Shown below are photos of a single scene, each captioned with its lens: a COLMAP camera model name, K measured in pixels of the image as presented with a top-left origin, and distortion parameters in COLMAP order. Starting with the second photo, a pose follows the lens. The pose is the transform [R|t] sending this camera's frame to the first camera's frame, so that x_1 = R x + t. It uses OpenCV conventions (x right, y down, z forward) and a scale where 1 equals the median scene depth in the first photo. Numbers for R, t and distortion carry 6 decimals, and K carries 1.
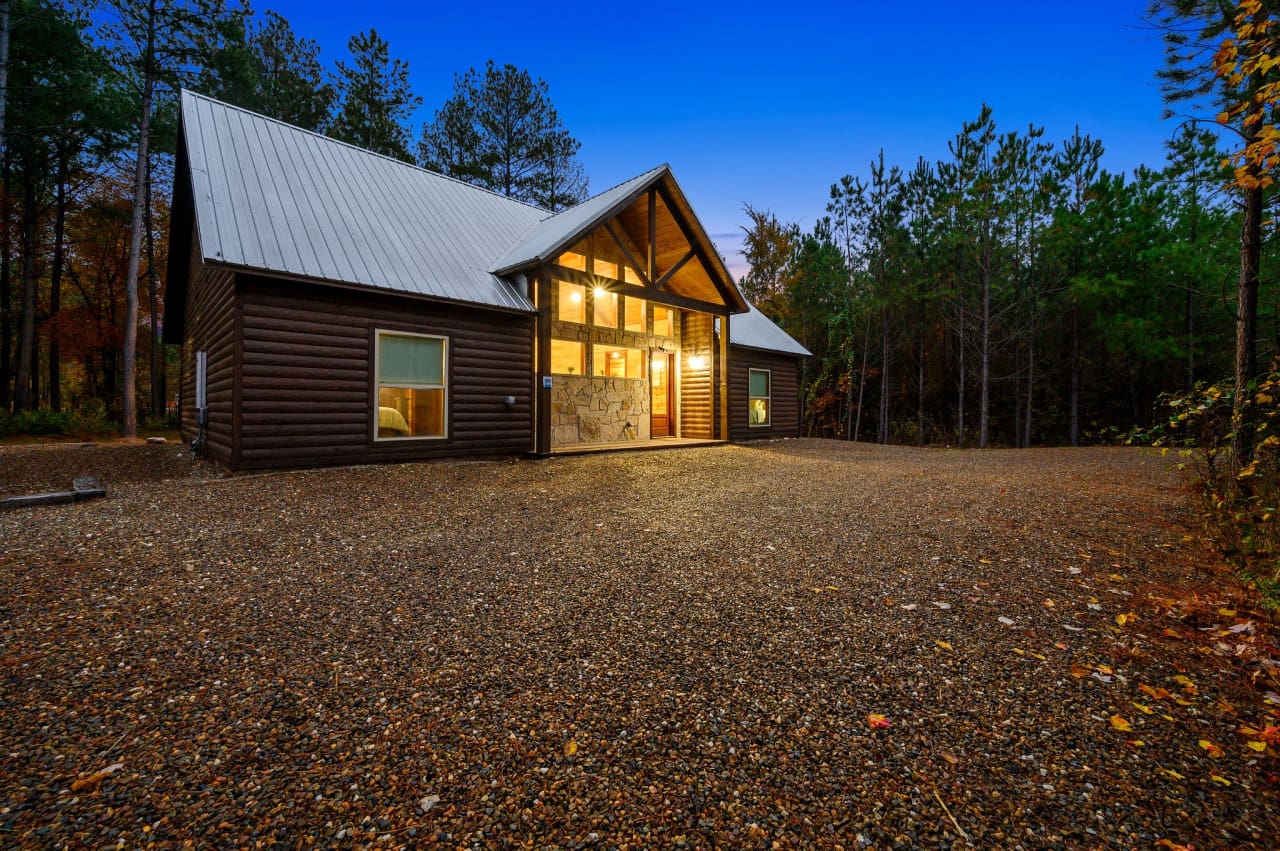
lens RADIAL K [[522.4, 0, 648.2], [0, 522.4, 404.1], [0, 0, 1]] dist [0.000335, -0.000014]
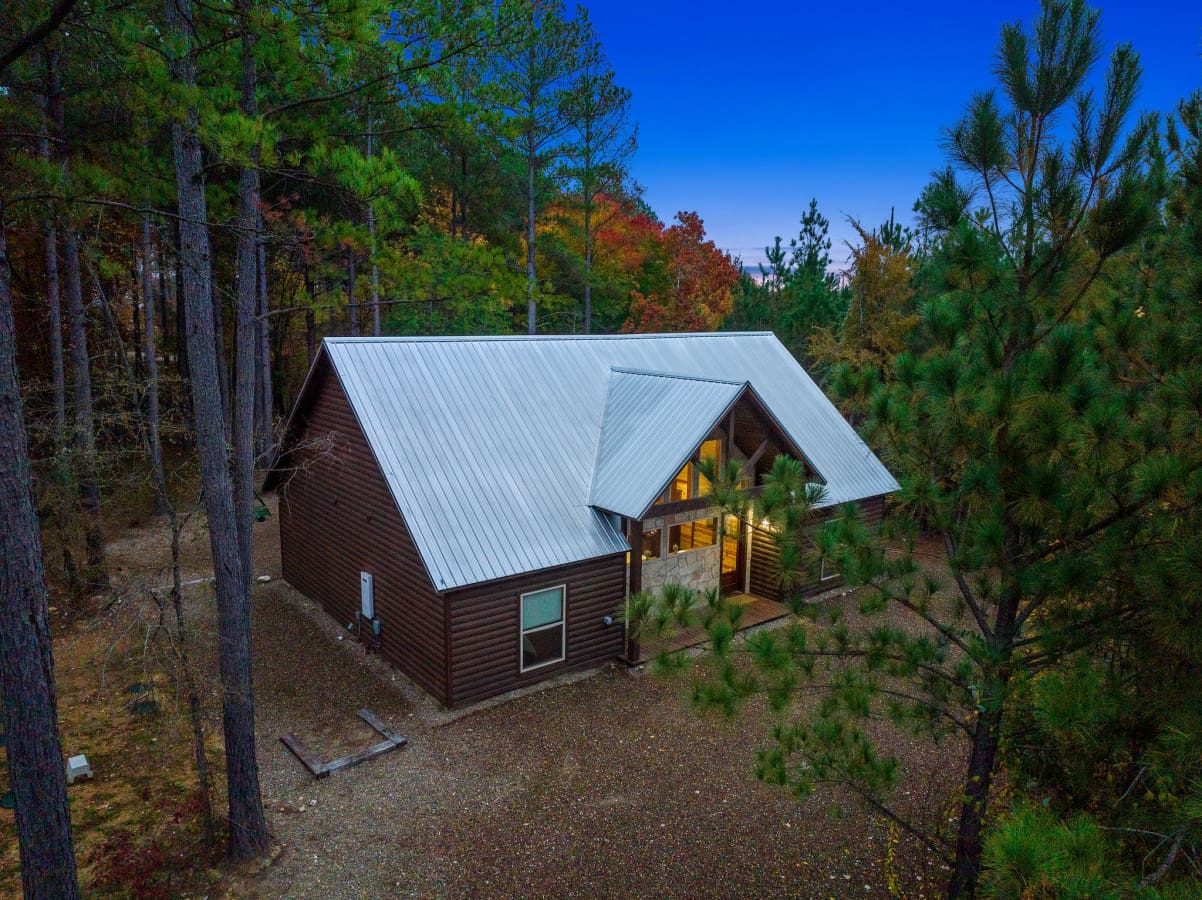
lens RADIAL K [[844.2, 0, 605.0], [0, 844.2, 457.1], [0, 0, 1]] dist [-0.035548, -0.000450]
pose [[0.993024, 0.031133, -0.113729, -0.038338], [-0.009240, 0.982093, 0.188168, -0.508140], [0.117551, -0.185804, 0.975530, -0.581027]]
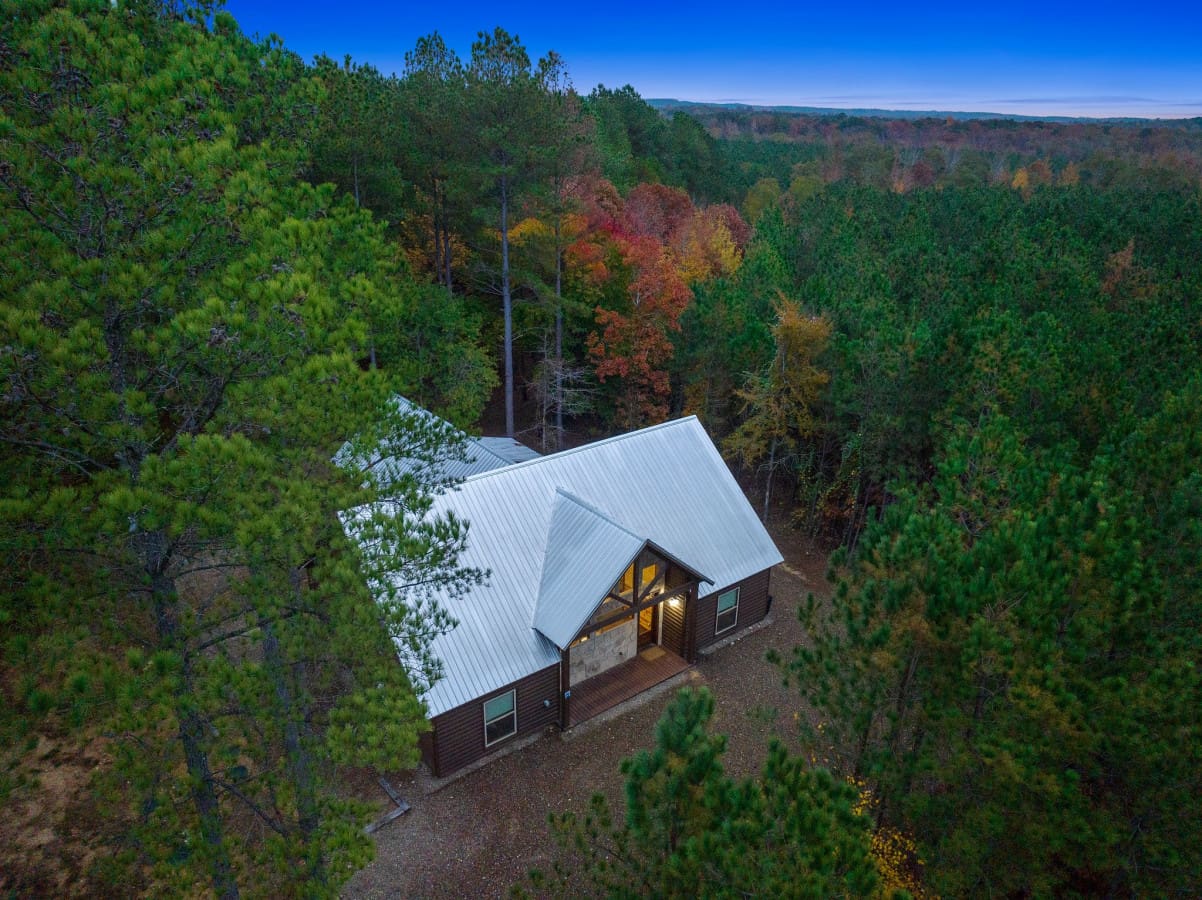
lens RADIAL K [[844.2, 0, 604.3], [0, 844.2, 445.9], [0, 0, 1]] dist [-0.035548, -0.000450]
pose [[0.992058, 0.058678, -0.111253, 0.133151], [-0.011477, 0.923053, 0.384502, -1.290655], [0.125254, -0.380172, 0.916396, -0.854275]]
